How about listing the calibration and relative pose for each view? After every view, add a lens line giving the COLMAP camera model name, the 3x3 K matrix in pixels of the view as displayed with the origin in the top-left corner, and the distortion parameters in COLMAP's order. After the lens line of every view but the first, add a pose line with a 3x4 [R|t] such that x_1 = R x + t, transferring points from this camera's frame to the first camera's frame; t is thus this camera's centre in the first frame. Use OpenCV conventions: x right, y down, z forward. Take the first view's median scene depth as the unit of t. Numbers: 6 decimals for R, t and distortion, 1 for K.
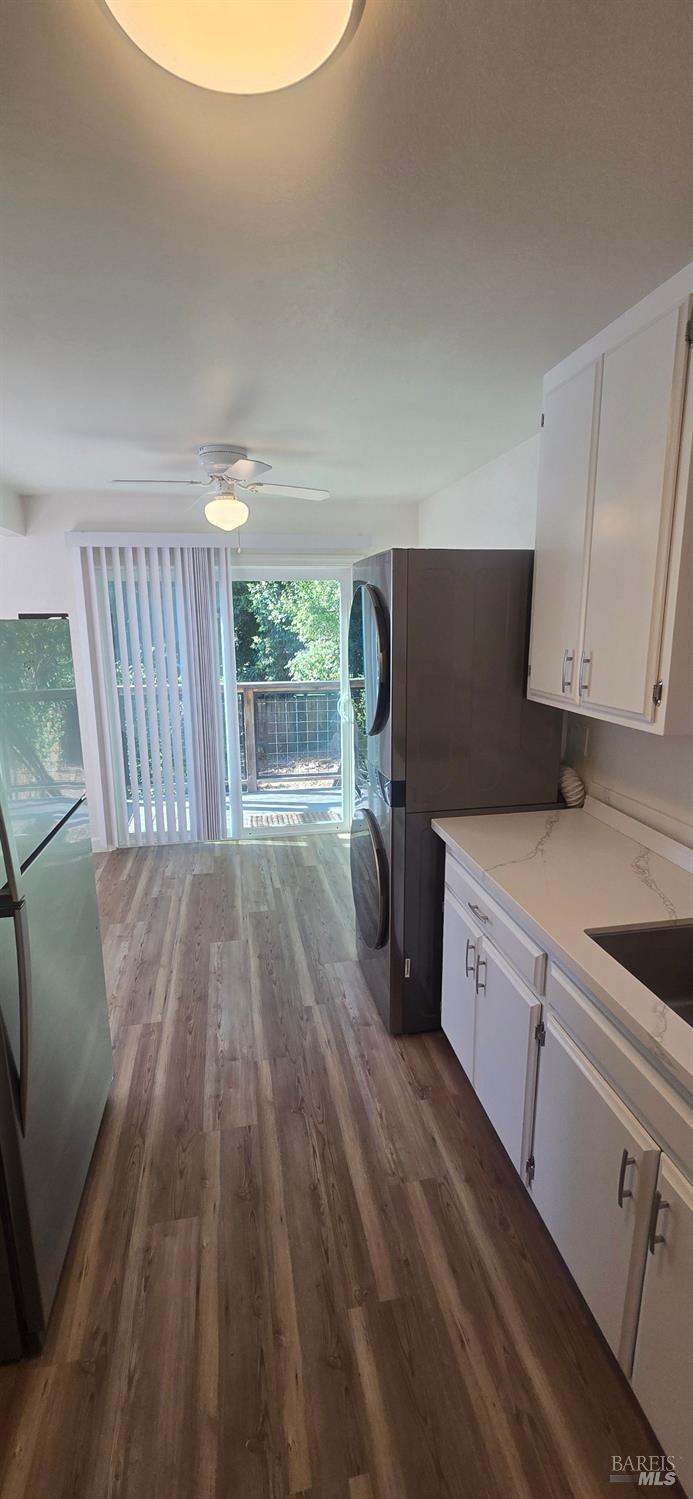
lens RADIAL K [[614.5, 0, 350.6], [0, 614.5, 753.1], [0, 0, 1]] dist [-0.002023, 0.000816]
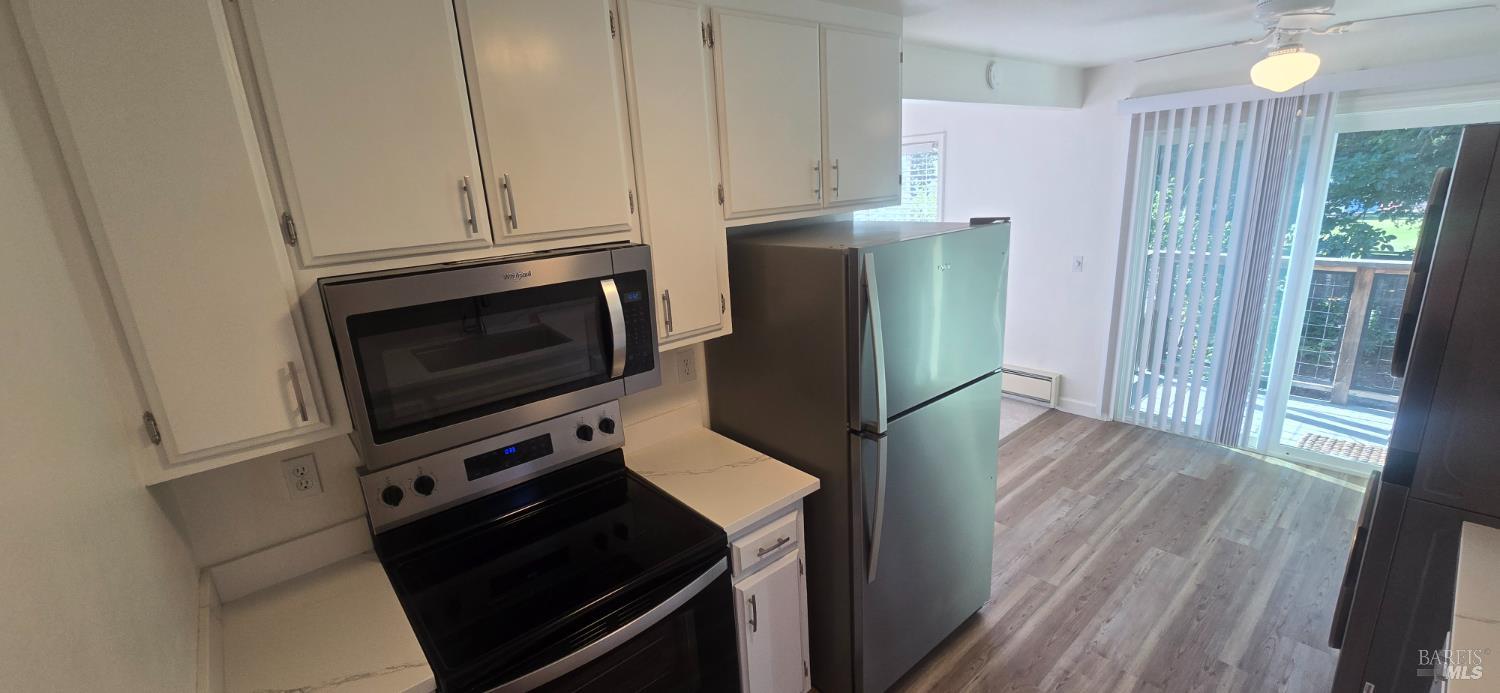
lens RADIAL K [[614.9, 0, 752.1], [0, 614.9, 345.4], [0, 0, 1]] dist [-0.002023, 0.000816]
pose [[0.501041, 0.202714, -0.841347, 0.243507], [-0.132047, 0.978704, 0.157172, -0.074117], [0.855290, 0.032348, 0.517138, -0.026433]]
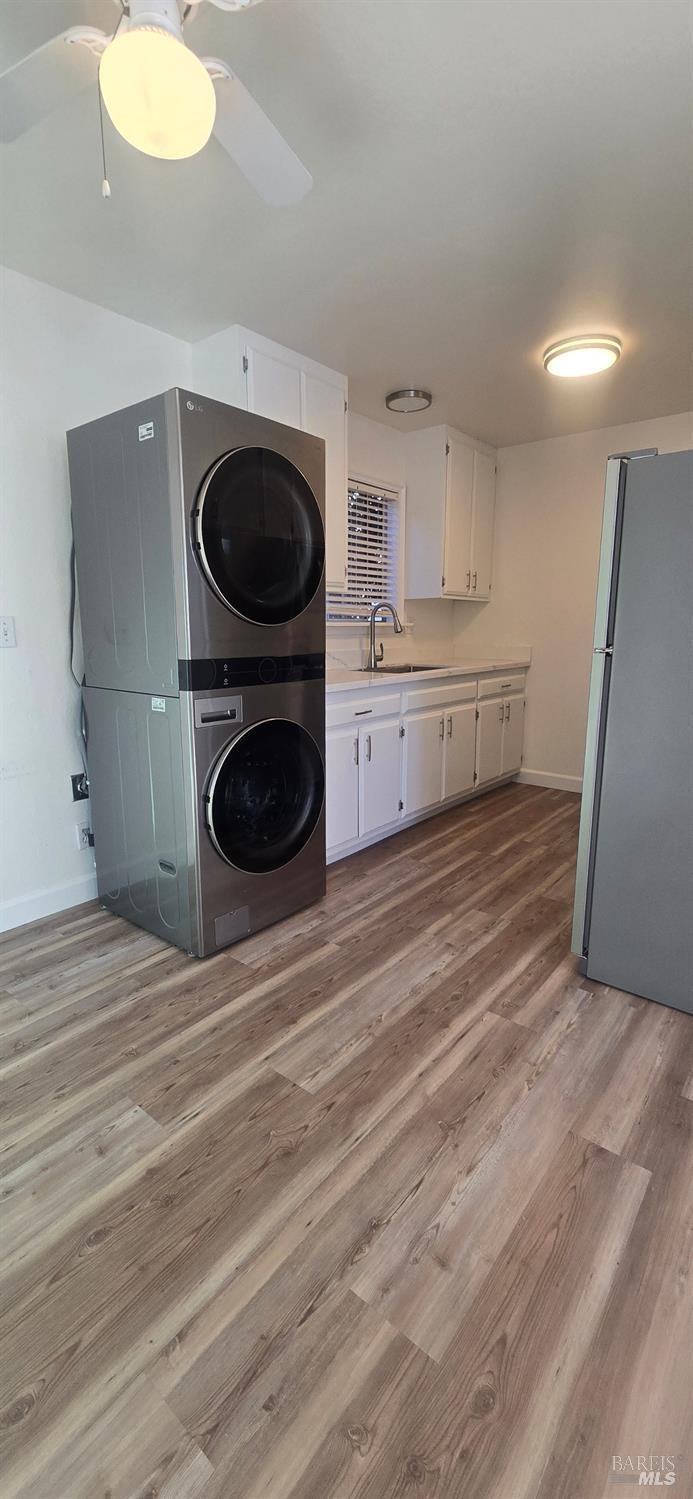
lens RADIAL K [[614.5, 0, 330.7], [0, 614.5, 760.1], [0, 0, 1]] dist [-0.002023, 0.000816]
pose [[-0.626362, -0.162682, 0.762368, -0.708597], [0.171591, 0.925221, 0.338413, -0.130231], [-0.760412, 0.342785, -0.551609, 1.452960]]
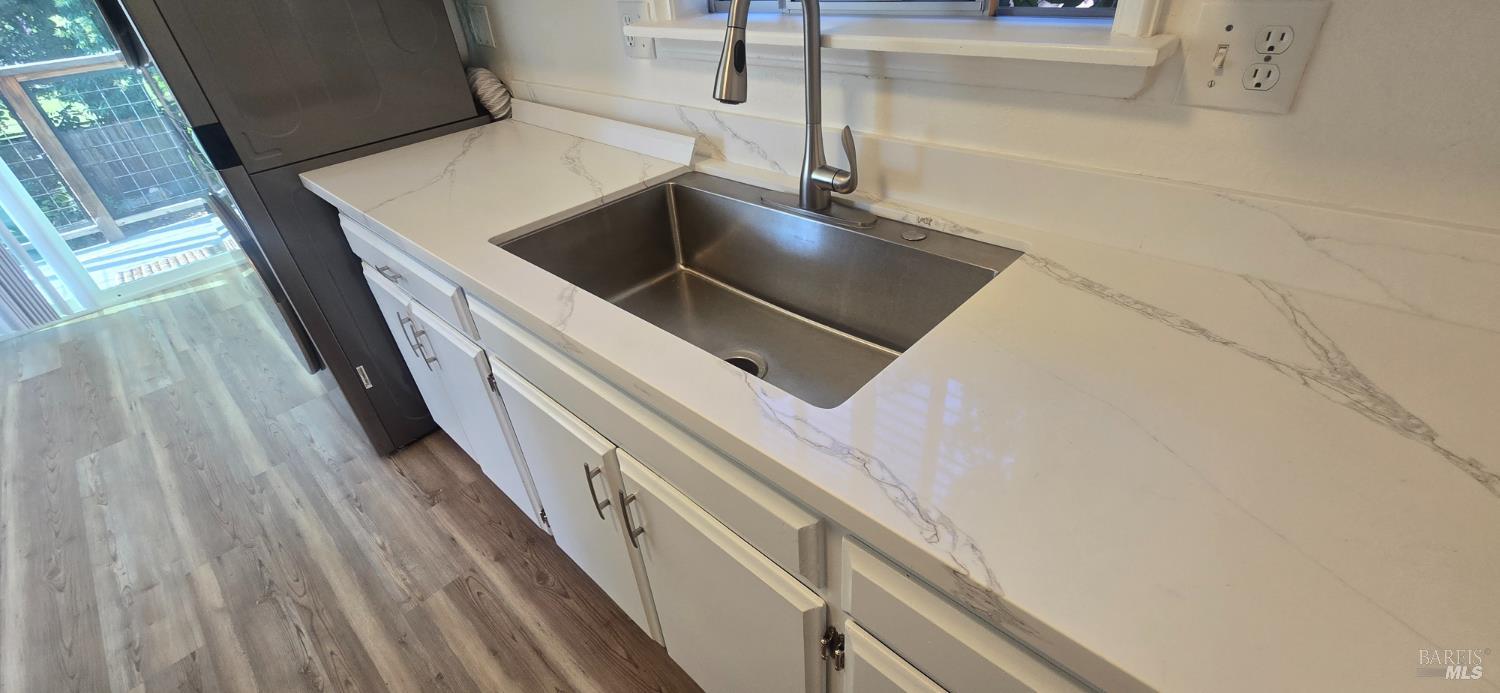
lens RADIAL K [[614.9, 0, 743.4], [0, 614.9, 342.7], [0, 0, 1]] dist [-0.002023, 0.000816]
pose [[0.814087, -0.370500, 0.447204, 0.142044], [0.198171, 0.901063, 0.385764, 0.098027], [-0.545885, -0.225422, 0.806966, 0.108891]]
